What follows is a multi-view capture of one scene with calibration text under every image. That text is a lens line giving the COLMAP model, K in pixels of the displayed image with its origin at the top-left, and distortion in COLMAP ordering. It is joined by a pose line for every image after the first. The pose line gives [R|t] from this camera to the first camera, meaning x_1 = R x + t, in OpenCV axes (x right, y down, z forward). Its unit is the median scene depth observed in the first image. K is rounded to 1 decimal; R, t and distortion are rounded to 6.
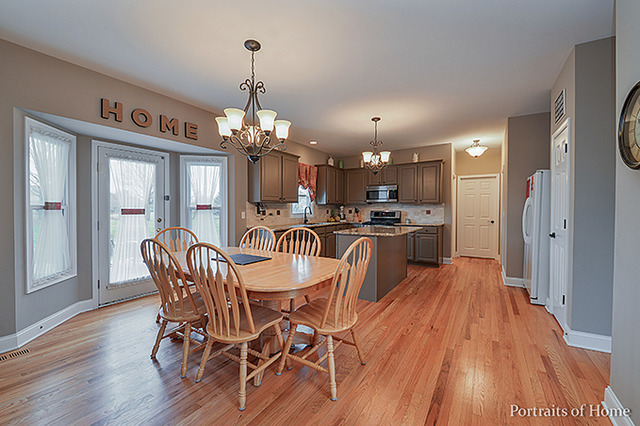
lens RADIAL K [[265.3, 0, 315.7], [0, 265.3, 213.6], [0, 0, 1]] dist [0.000834, -0.000061]
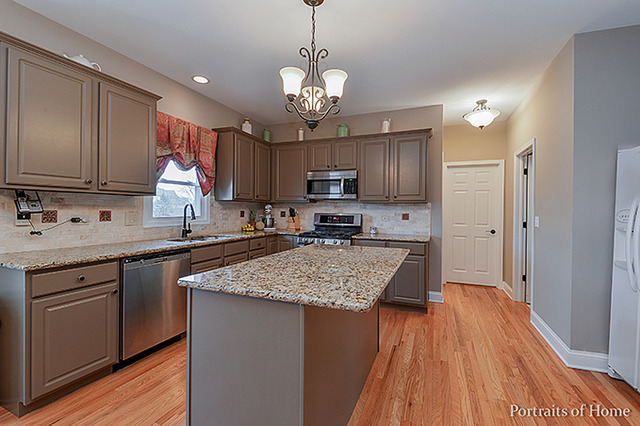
lens RADIAL K [[293.9, 0, 316.4], [0, 293.9, 209.1], [0, 0, 1]] dist [0.000353, -0.000079]
pose [[0.984648, 0.012448, 0.174109, 0.106149], [-0.009167, 0.999765, -0.019640, -0.007548], [-0.174312, 0.017742, 0.984531, 0.378433]]
